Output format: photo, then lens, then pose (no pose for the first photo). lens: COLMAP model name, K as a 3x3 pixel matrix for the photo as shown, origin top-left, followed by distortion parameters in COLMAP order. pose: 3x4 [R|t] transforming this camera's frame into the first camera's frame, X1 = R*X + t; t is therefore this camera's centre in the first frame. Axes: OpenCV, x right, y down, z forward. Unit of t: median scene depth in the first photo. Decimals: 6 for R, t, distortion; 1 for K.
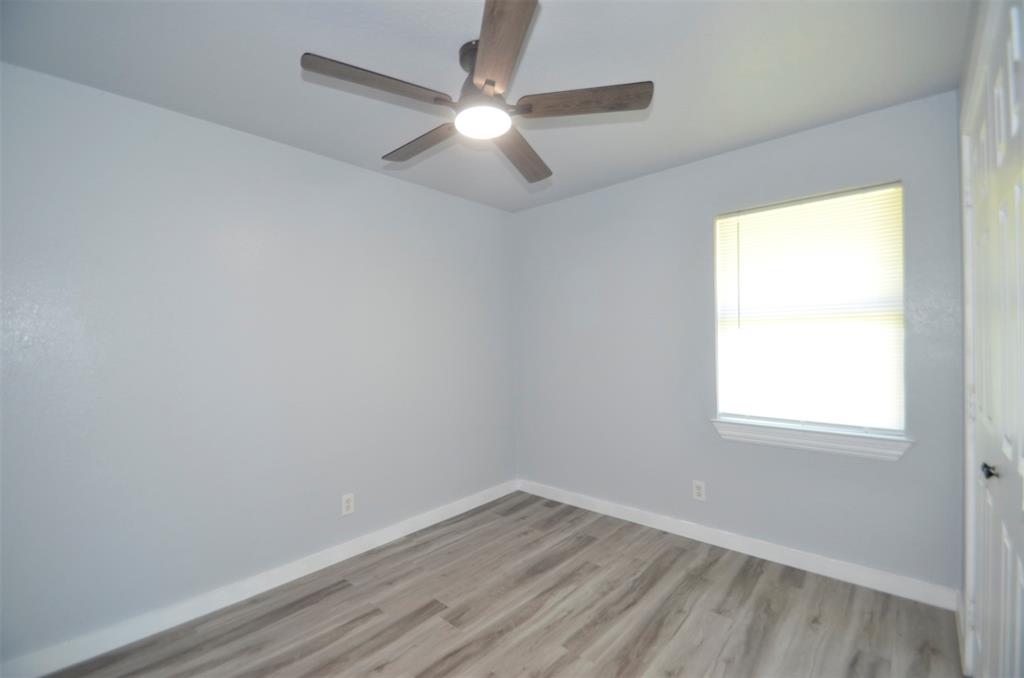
lens RADIAL K [[442.3, 0, 509.5], [0, 442.3, 344.4], [0, 0, 1]] dist [0.002447, -0.009719]
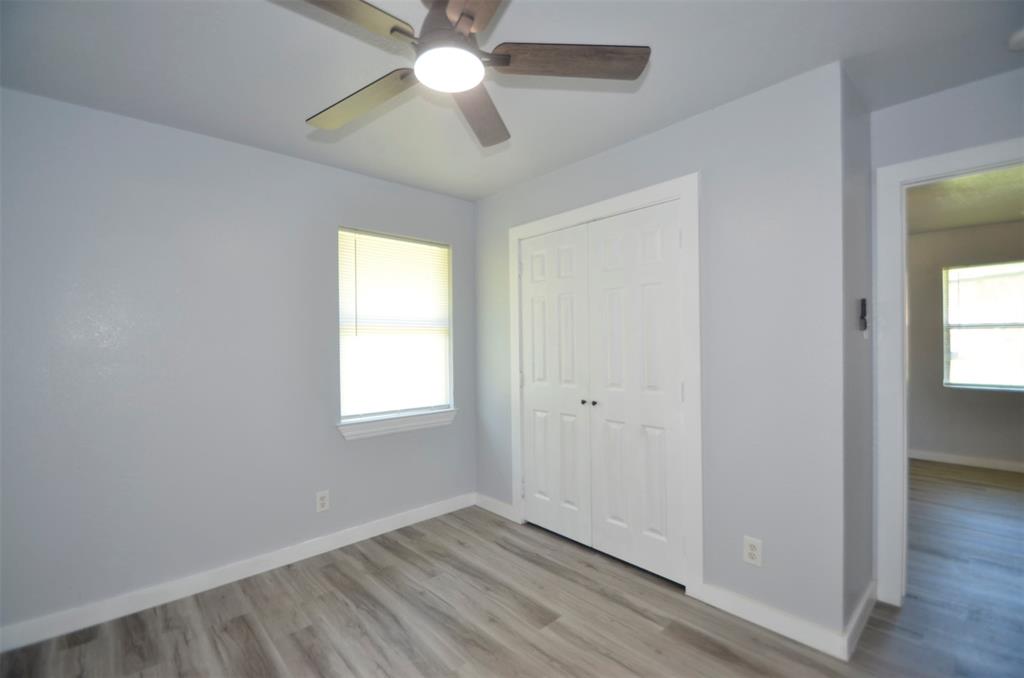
lens RADIAL K [[442.3, 0, 509.5], [0, 442.3, 344.4], [0, 0, 1]] dist [0.002447, -0.009719]
pose [[0.088735, 0.014472, 0.995950, -0.587262], [0.015702, 0.999750, -0.015926, 0.009561], [-0.995932, 0.017051, 0.088485, 0.576543]]
